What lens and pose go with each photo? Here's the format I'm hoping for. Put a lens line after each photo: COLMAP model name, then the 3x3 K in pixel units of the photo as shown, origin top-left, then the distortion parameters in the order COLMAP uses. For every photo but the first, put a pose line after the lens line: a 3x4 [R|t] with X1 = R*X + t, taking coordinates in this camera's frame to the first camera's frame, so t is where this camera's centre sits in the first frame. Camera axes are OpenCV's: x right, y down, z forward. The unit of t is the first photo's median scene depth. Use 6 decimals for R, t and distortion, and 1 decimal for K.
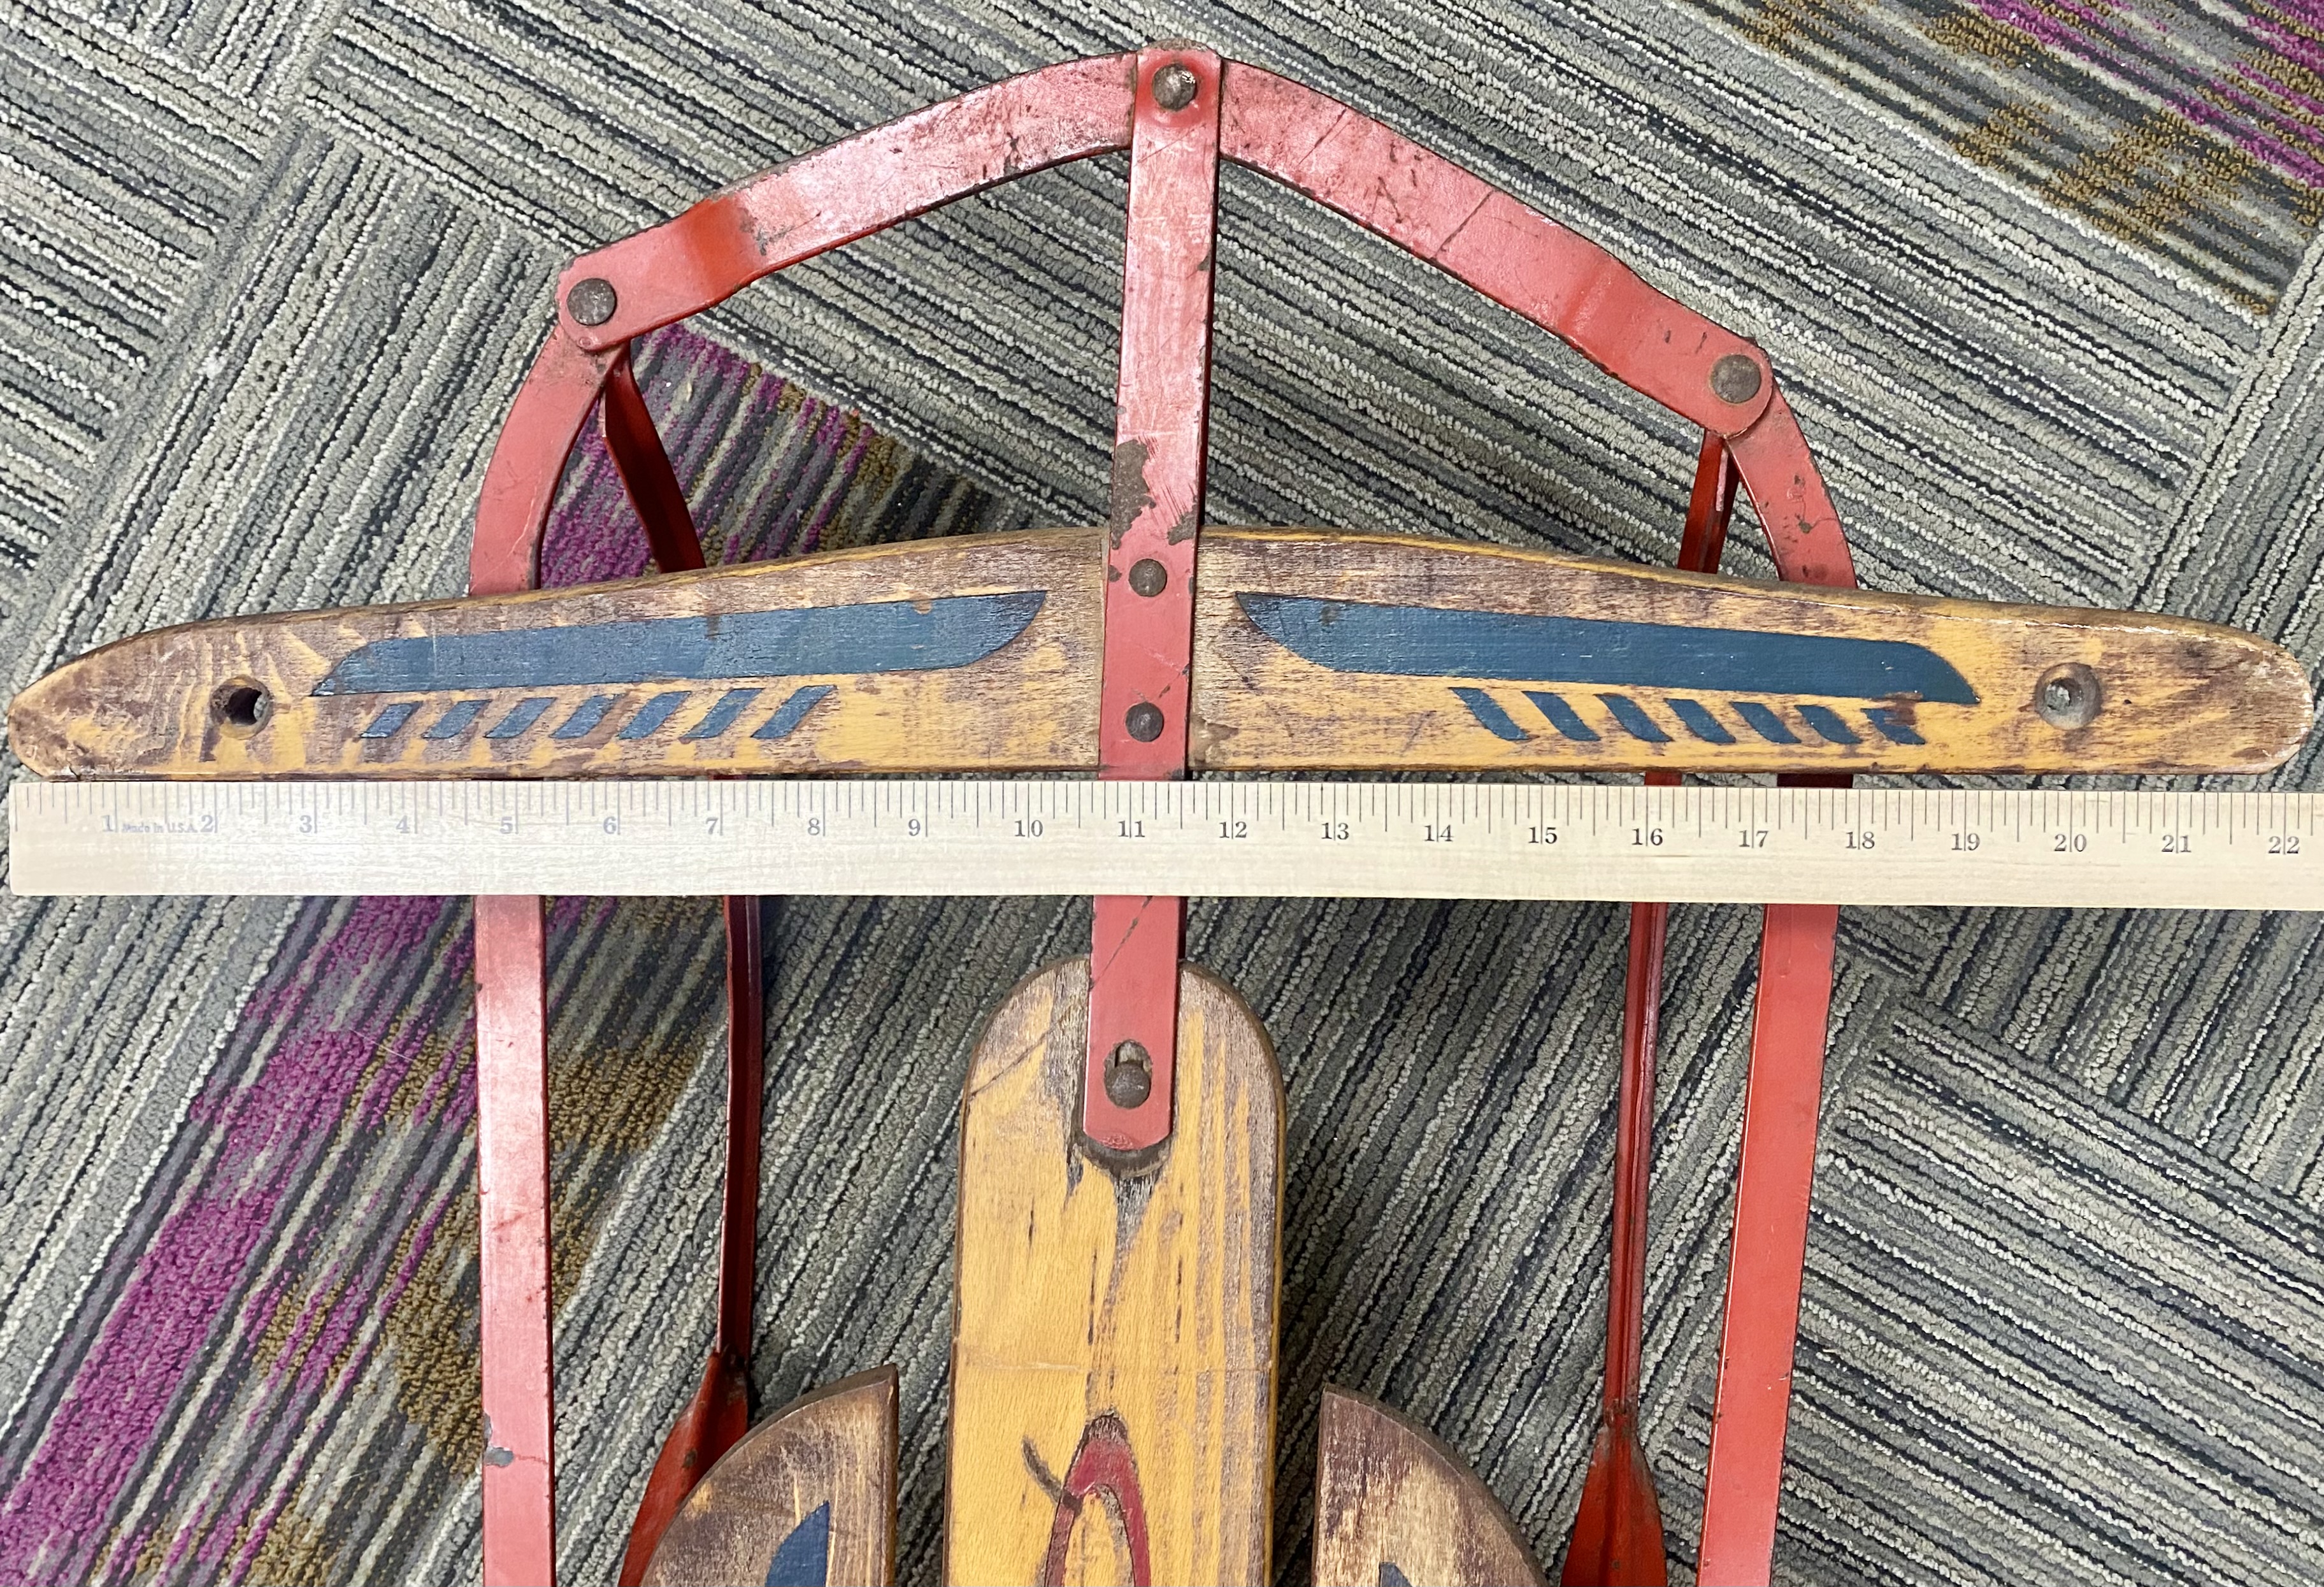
lens RADIAL K [[2079.8, 0, 1162.0], [0, 2079.8, 793.5], [0, 0, 1]] dist [-0.000443, -0.000287]
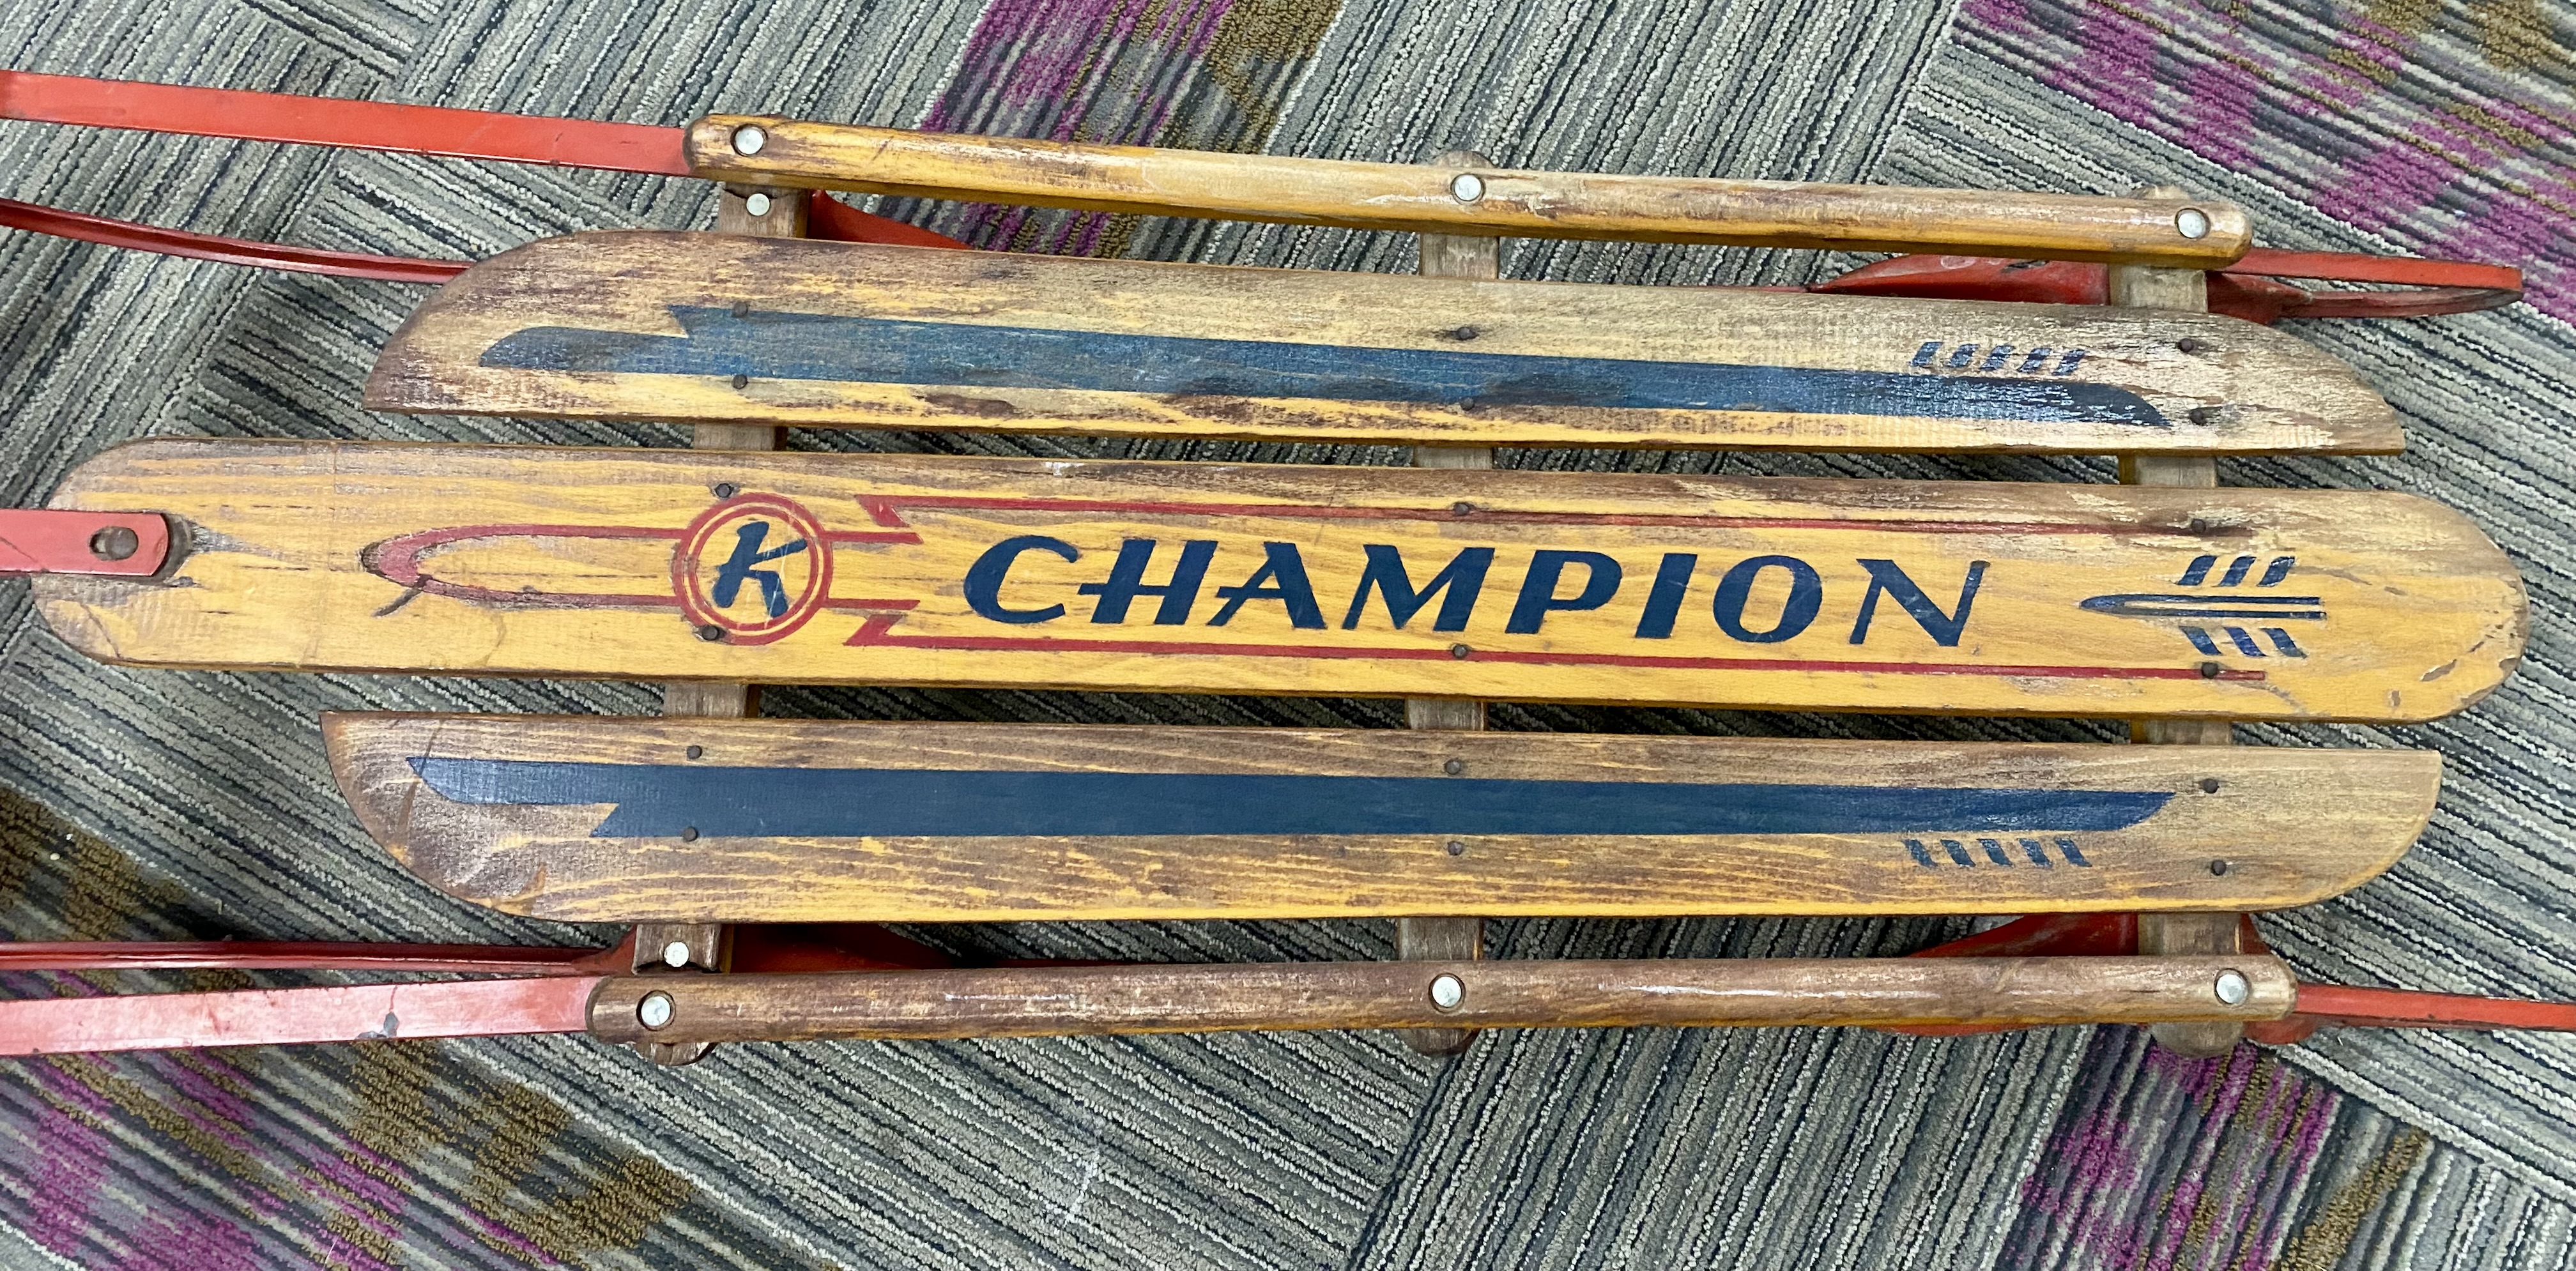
lens RADIAL K [[2086.5, 0, 1289.4], [0, 2086.5, 548.1], [0, 0, 1]] dist [-0.005084, 0.001059]
pose [[-0.012824, -0.973169, 0.229735, -0.346850], [0.999883, -0.010561, 0.011075, 0.899918], [-0.008351, 0.229850, 0.973190, -0.355827]]
